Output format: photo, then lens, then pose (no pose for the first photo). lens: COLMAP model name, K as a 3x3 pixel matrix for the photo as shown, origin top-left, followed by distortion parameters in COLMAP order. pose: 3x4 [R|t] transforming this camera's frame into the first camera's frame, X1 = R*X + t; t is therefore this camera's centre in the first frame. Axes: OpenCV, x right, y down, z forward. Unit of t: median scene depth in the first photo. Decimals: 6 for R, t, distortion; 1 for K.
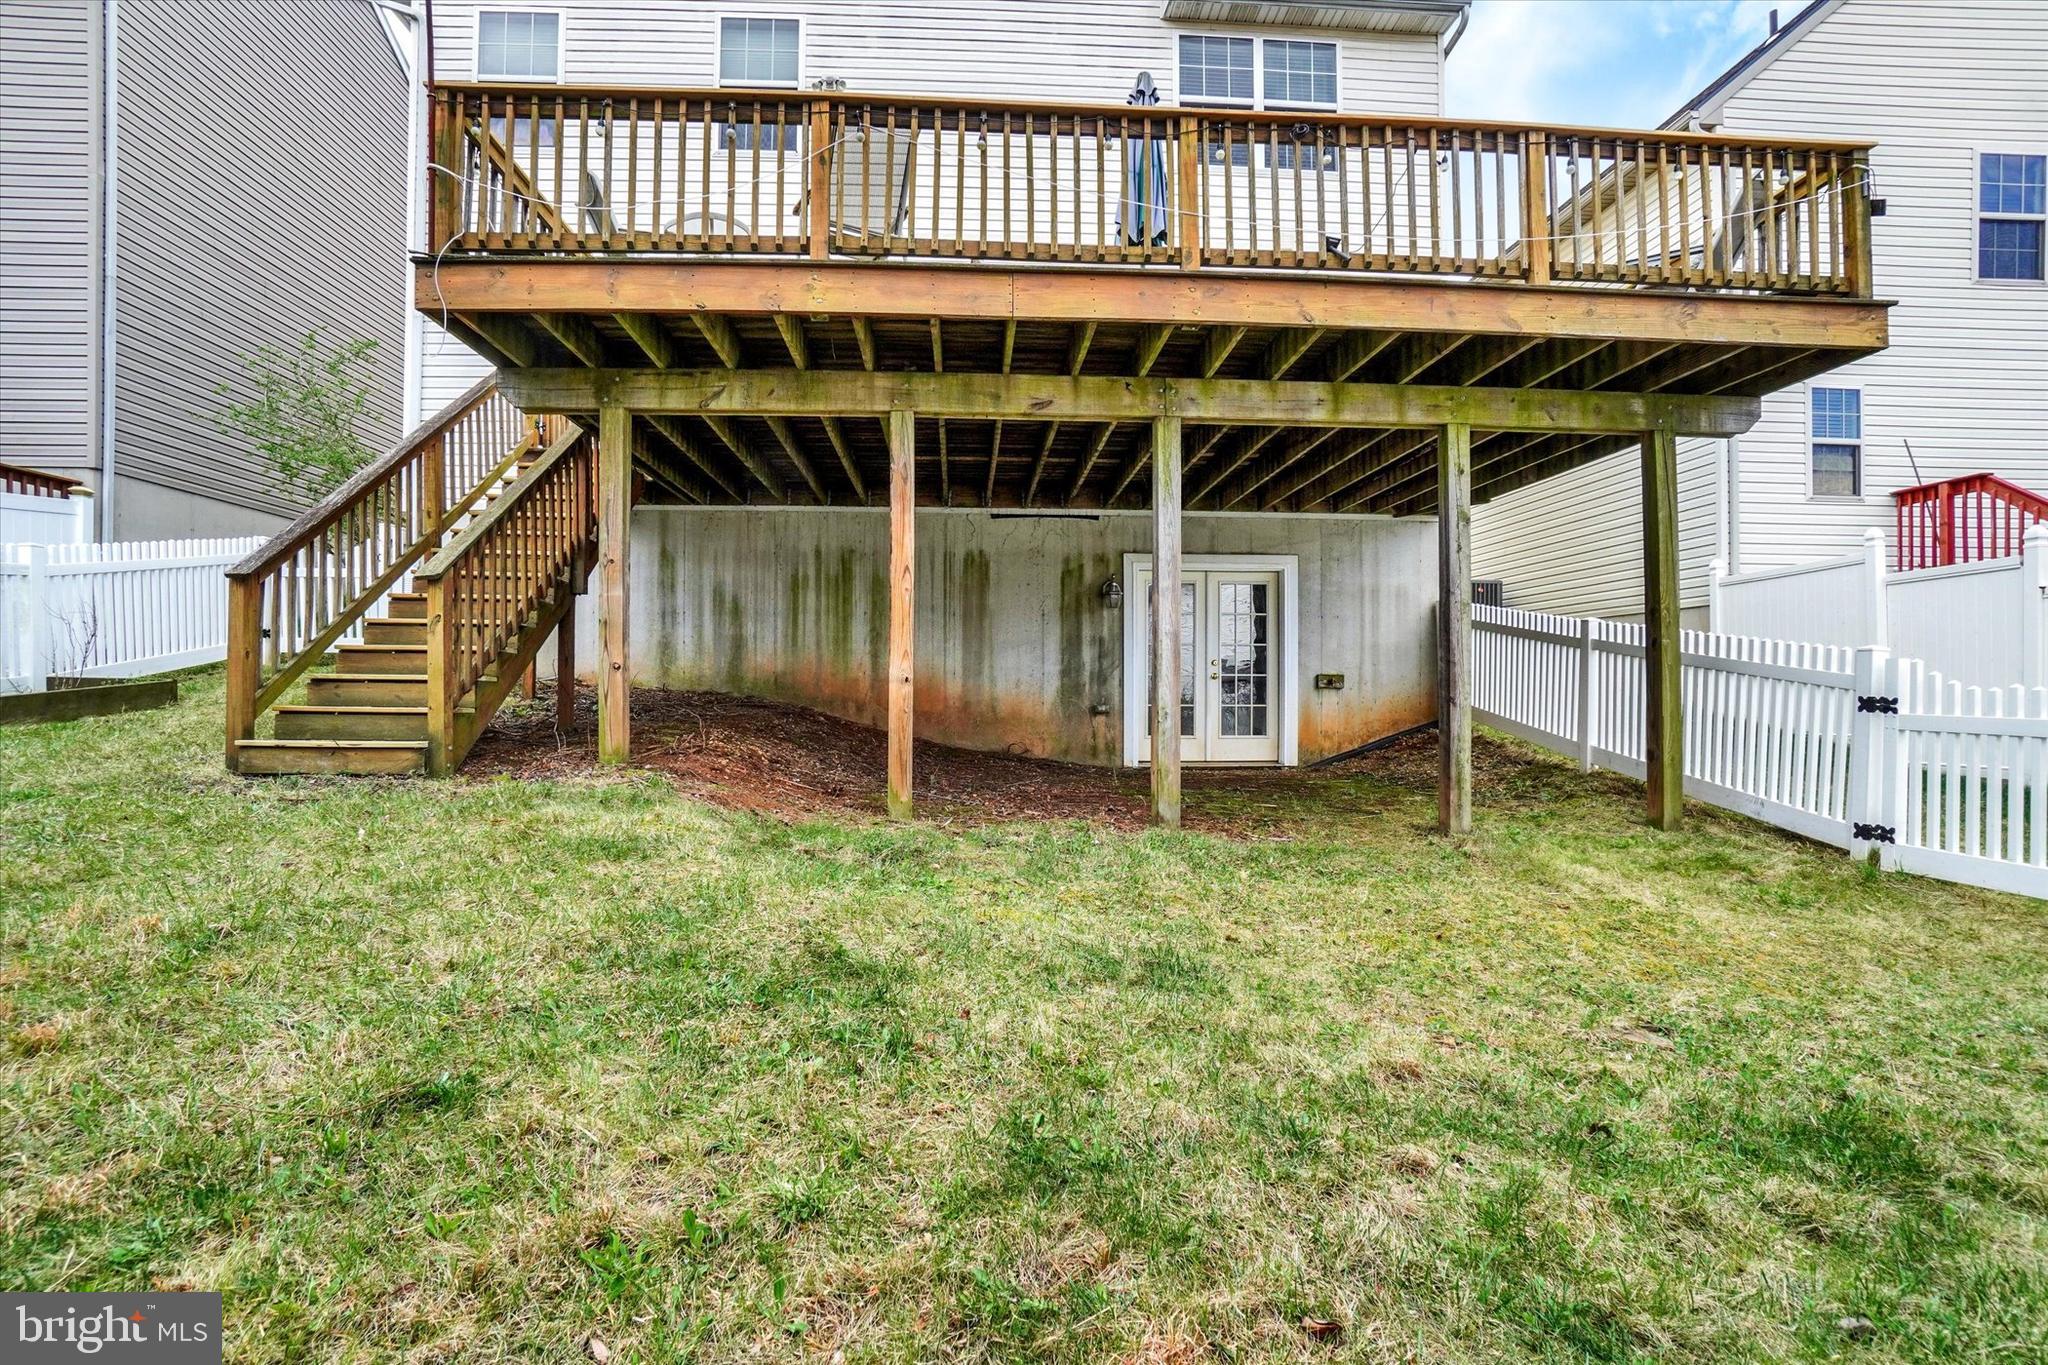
lens RADIAL K [[936.4, 0, 1008.0], [0, 936.4, 670.8], [0, 0, 1]] dist [-0.056279, 0.023636]
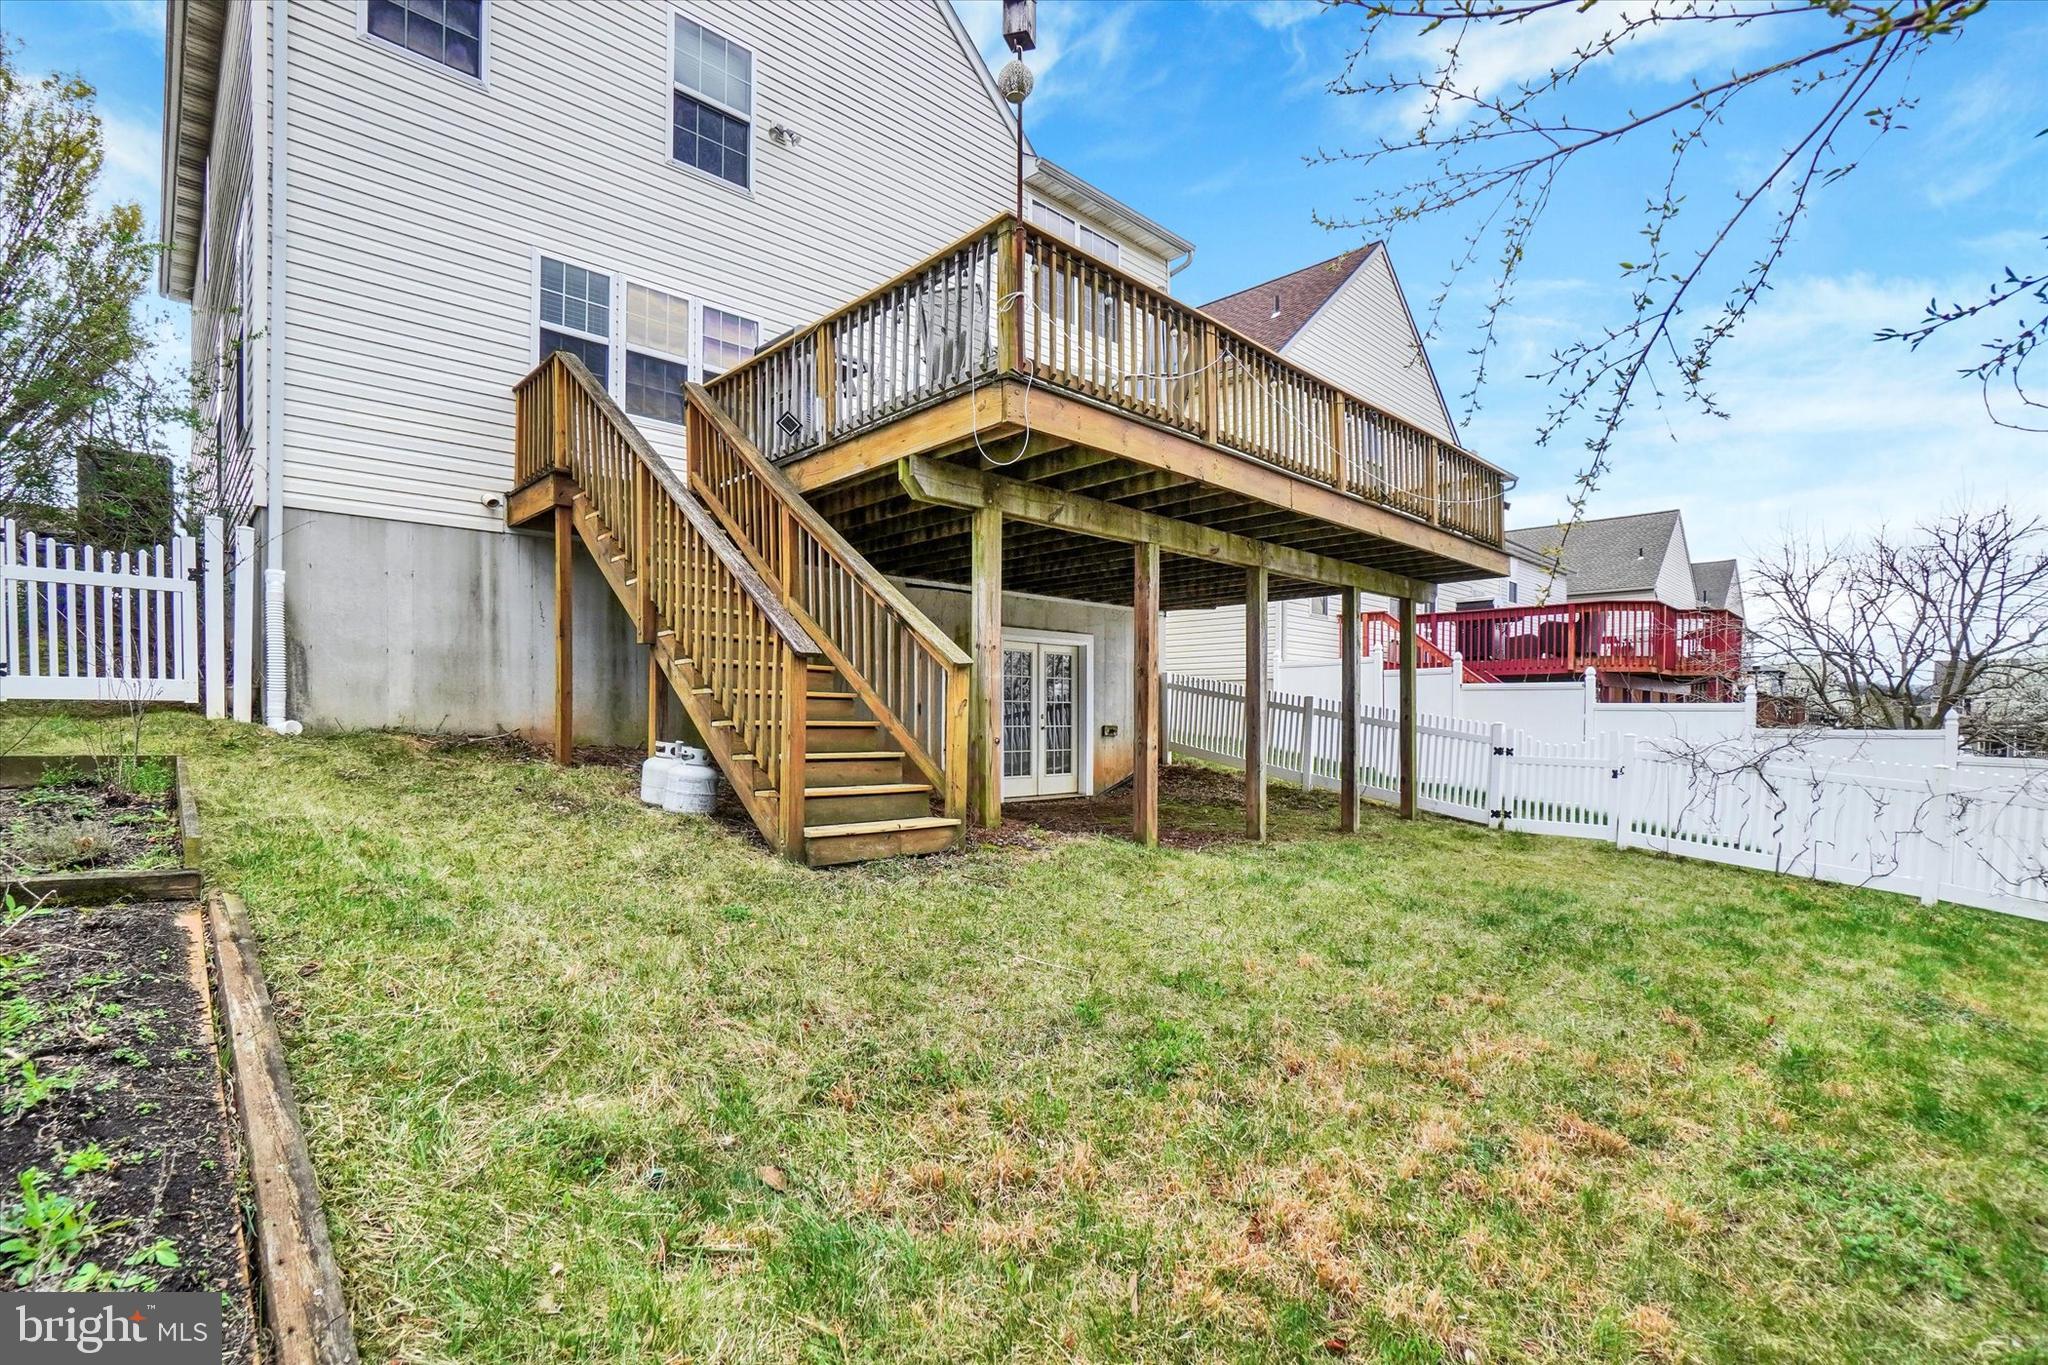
lens RADIAL K [[928.1, 0, 1005.6], [0, 928.1, 682.2], [0, 0, 1]] dist [-0.054652, 0.023288]
pose [[0.771936, 0.025793, 0.635177, -0.810568], [-0.016761, 0.999655, -0.020224, -0.037716], [-0.635480, 0.004966, 0.772101, 0.089261]]
